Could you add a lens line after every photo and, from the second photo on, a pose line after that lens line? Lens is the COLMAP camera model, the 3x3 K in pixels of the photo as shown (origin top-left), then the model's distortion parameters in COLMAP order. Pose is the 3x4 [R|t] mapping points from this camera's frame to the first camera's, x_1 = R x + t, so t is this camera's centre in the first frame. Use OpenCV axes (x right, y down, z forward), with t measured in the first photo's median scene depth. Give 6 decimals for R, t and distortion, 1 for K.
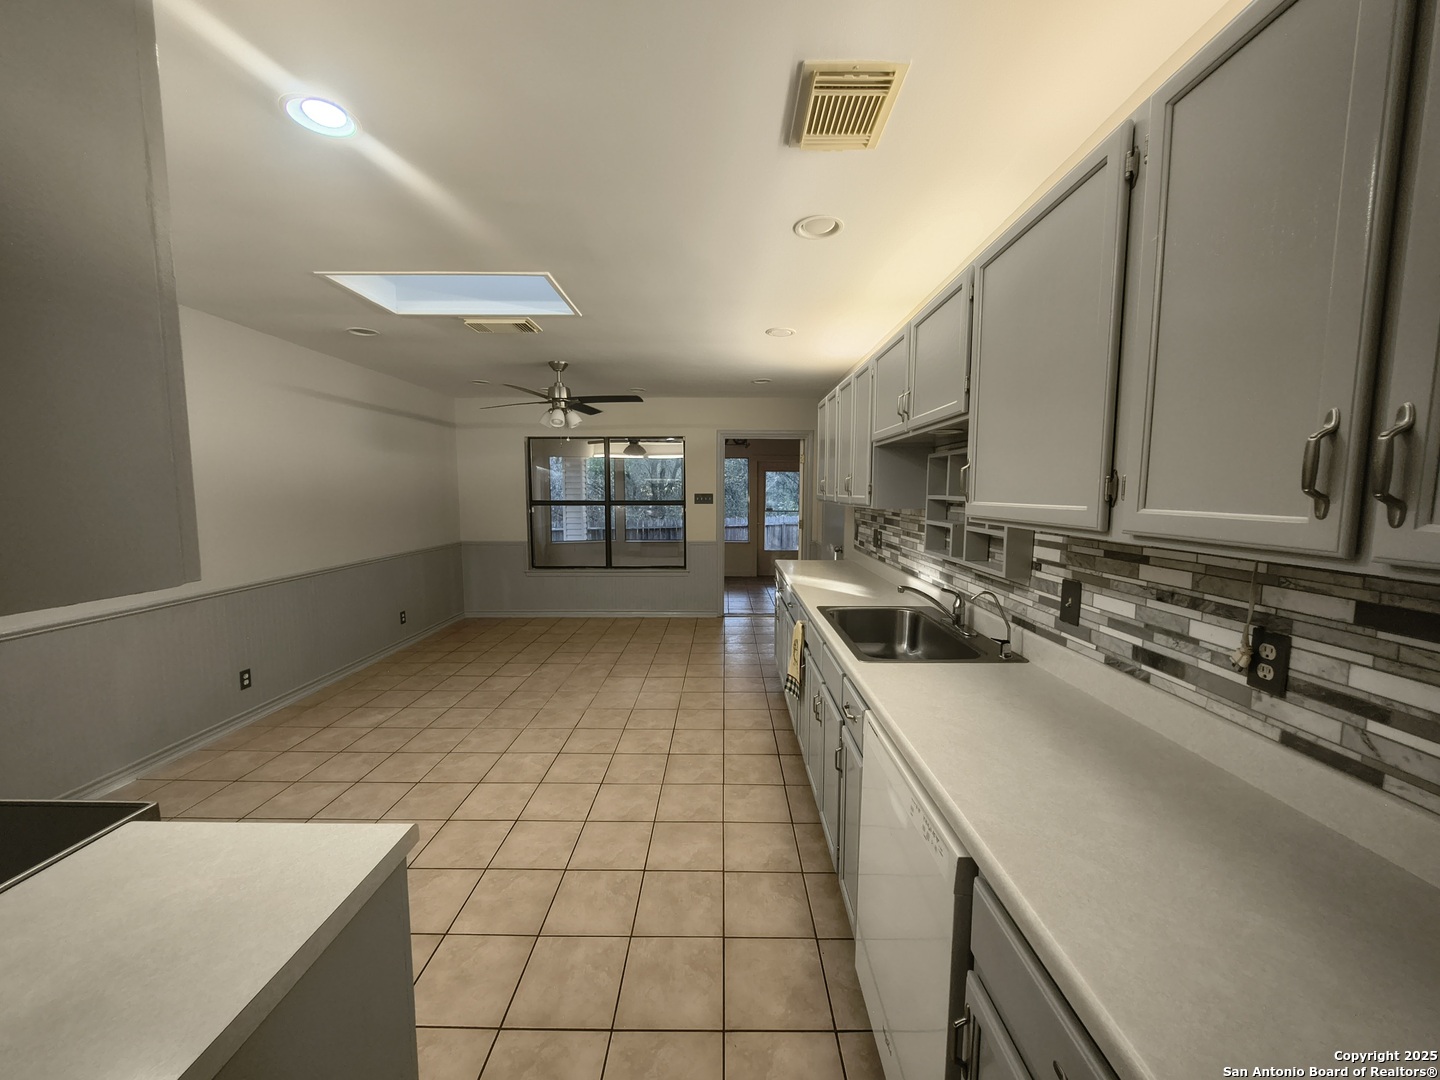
lens RADIAL K [[537.0, 0, 723.1], [0, 537.0, 538.9], [0, 0, 1]] dist [-0.001498, -0.000068]
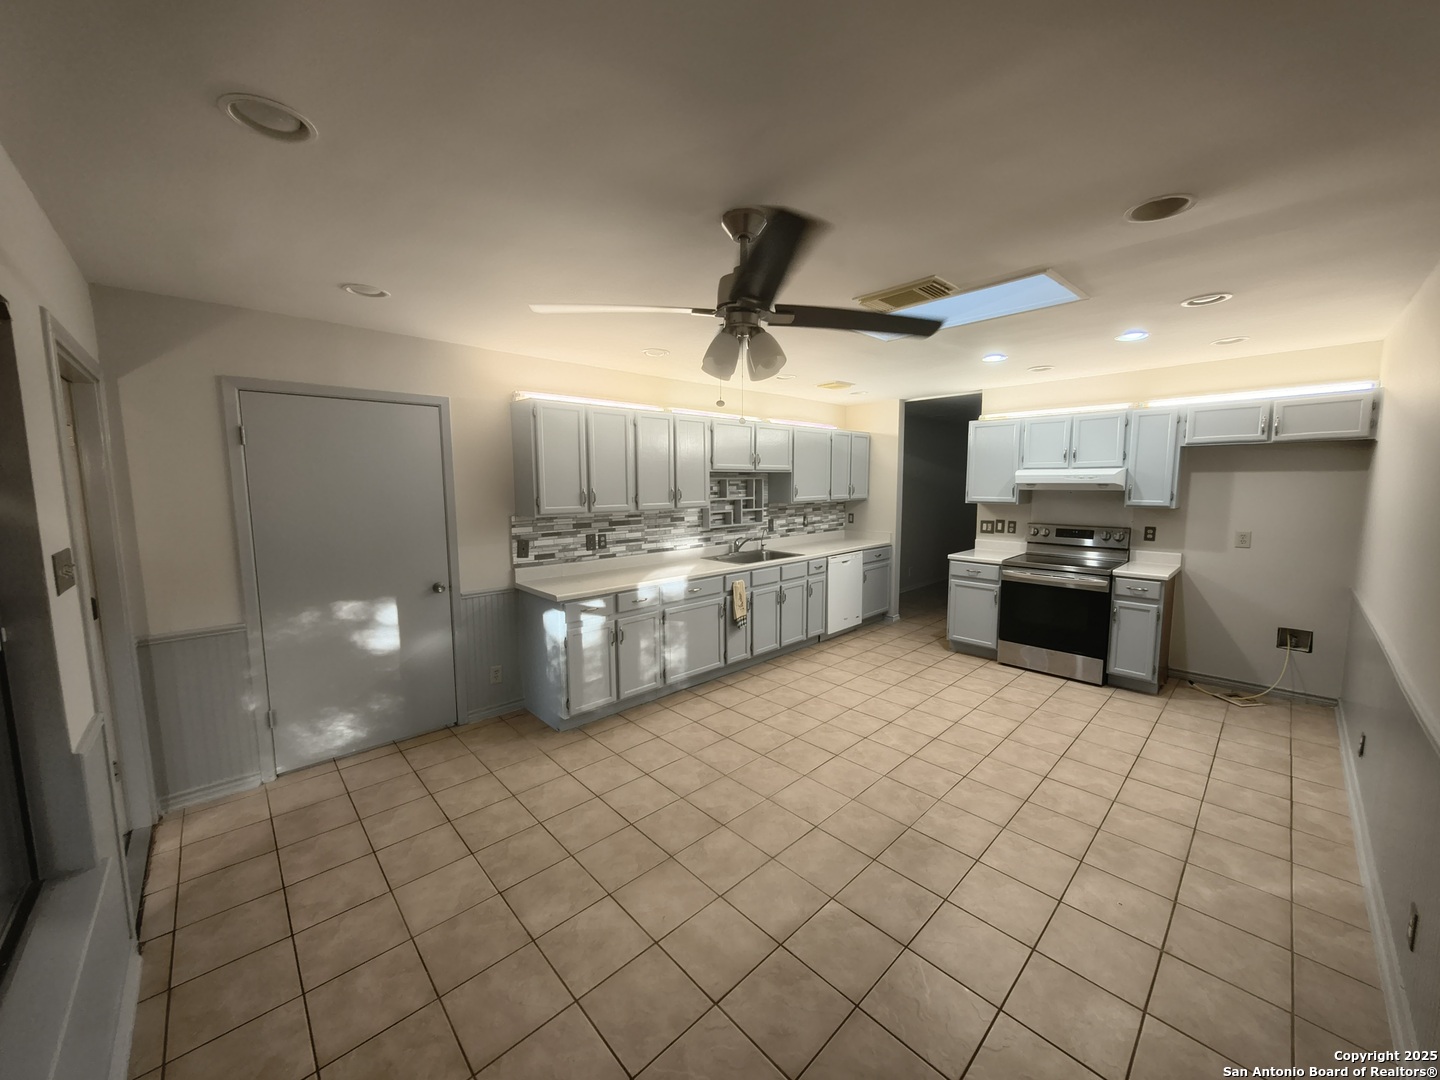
lens RADIAL K [[537.0, 0, 723.1], [0, 537.0, 538.9], [0, 0, 1]] dist [-0.001498, -0.000068]
pose [[-0.692794, -0.077570, 0.716951, -1.058706], [0.069610, 0.982362, 0.173551, -0.272258], [-0.717768, 0.170142, -0.675175, 2.308392]]
